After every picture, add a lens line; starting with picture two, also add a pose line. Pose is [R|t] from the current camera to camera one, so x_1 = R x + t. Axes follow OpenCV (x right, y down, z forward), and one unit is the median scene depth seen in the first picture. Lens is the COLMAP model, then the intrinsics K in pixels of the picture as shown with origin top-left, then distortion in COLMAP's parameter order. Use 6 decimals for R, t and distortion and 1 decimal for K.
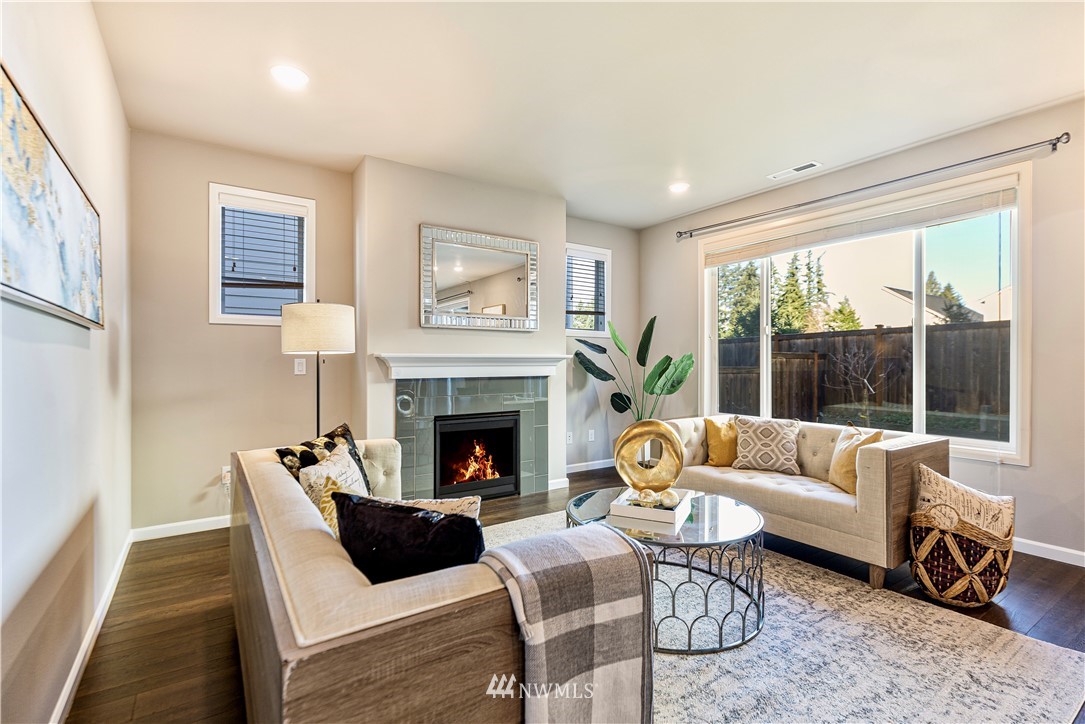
lens RADIAL K [[499.2, 0, 542.4], [0, 499.2, 360.8], [0, 0, 1]] dist [0.002773, 0.000237]
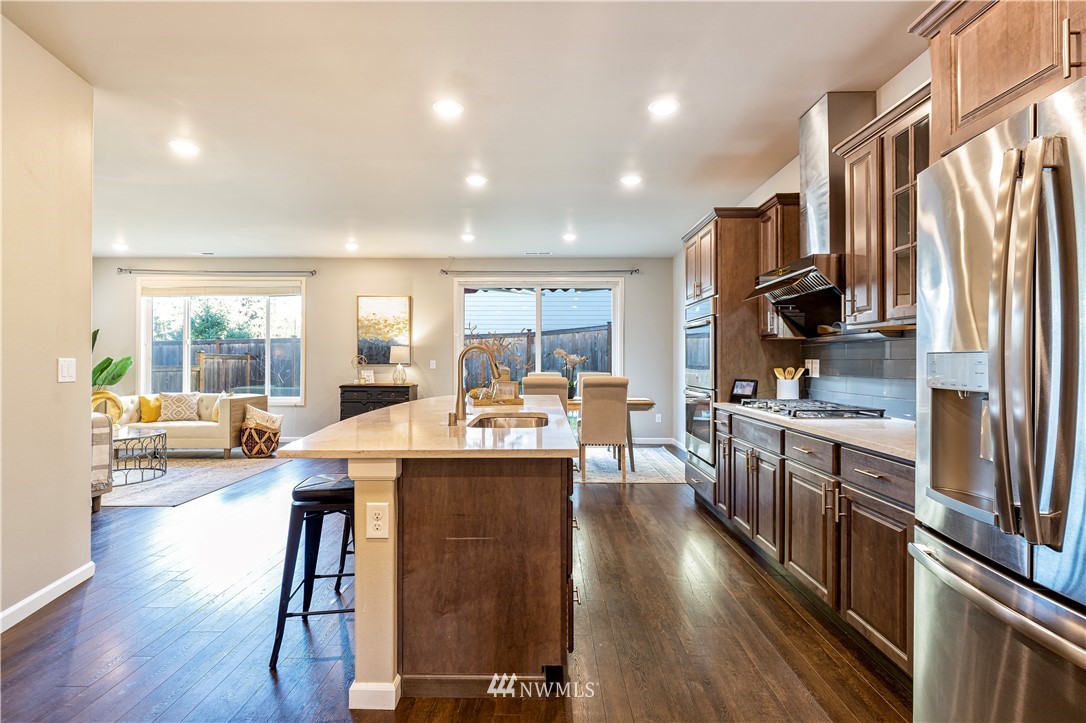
lens RADIAL K [[519.0, 0, 545.7], [0, 519.0, 356.7], [0, 0, 1]] dist [0.001784, 0.000468]
pose [[0.572107, 0.006926, 0.820149, -0.357018], [-0.000016, 0.999964, -0.008434, 0.000277], [-0.820179, 0.004812, 0.572087, -1.228331]]
